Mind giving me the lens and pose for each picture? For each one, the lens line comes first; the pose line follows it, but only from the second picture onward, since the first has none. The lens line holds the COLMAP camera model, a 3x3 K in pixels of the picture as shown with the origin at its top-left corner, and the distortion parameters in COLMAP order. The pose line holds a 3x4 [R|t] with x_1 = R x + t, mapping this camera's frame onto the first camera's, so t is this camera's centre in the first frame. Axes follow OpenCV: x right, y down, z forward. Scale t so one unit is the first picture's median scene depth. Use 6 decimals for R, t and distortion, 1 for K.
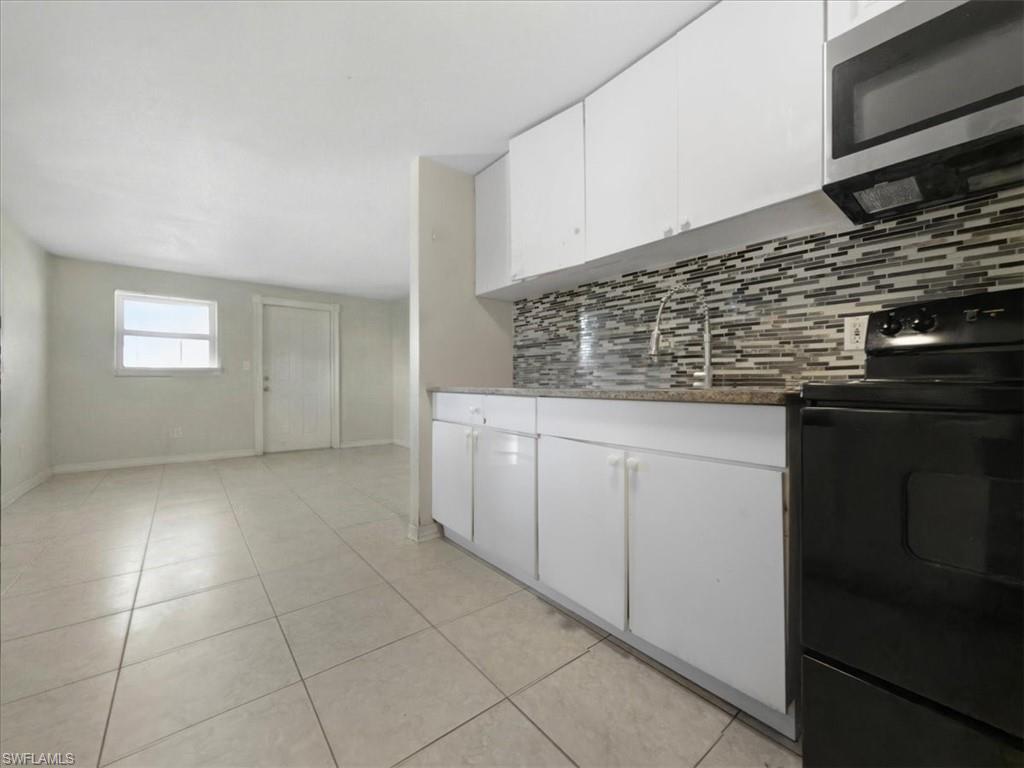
lens RADIAL K [[420.7, 0, 514.9], [0, 420.7, 383.2], [0, 0, 1]] dist [0.009297, -0.000212]
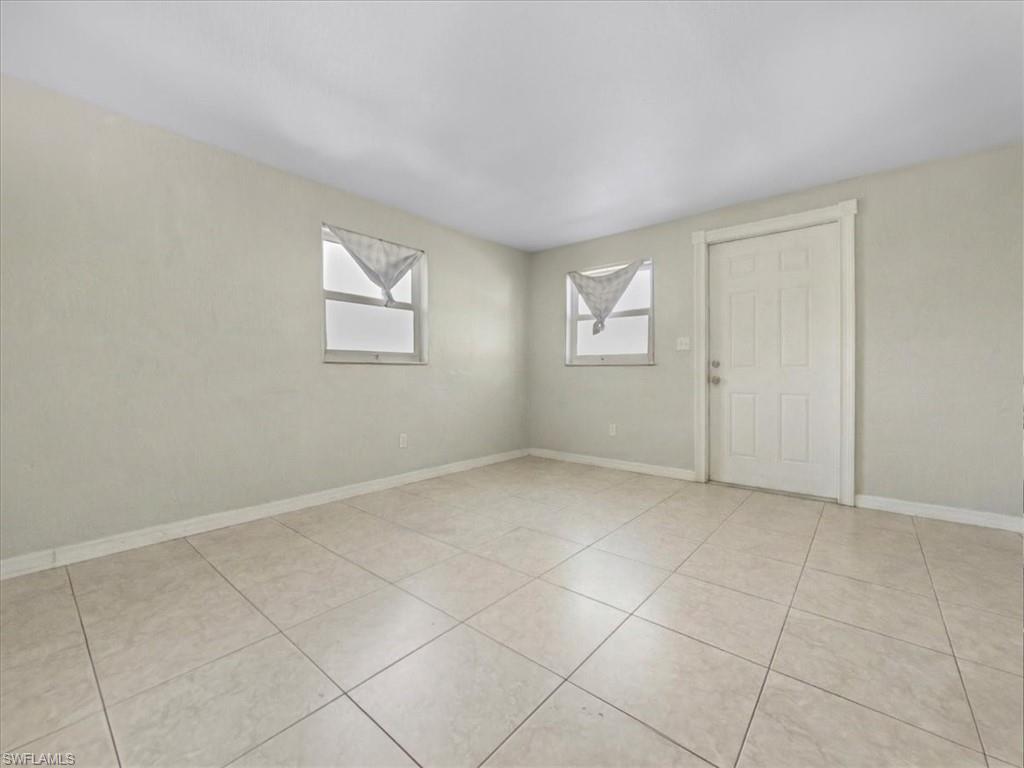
lens RADIAL K [[420.7, 0, 514.9], [0, 420.7, 383.2], [0, 0, 1]] dist [0.009297, -0.000212]
pose [[0.189791, -0.002138, -0.981822, -0.030228], [-0.001841, 0.999995, -0.002533, 0.023592], [0.981823, 0.002288, 0.189786, 0.602463]]
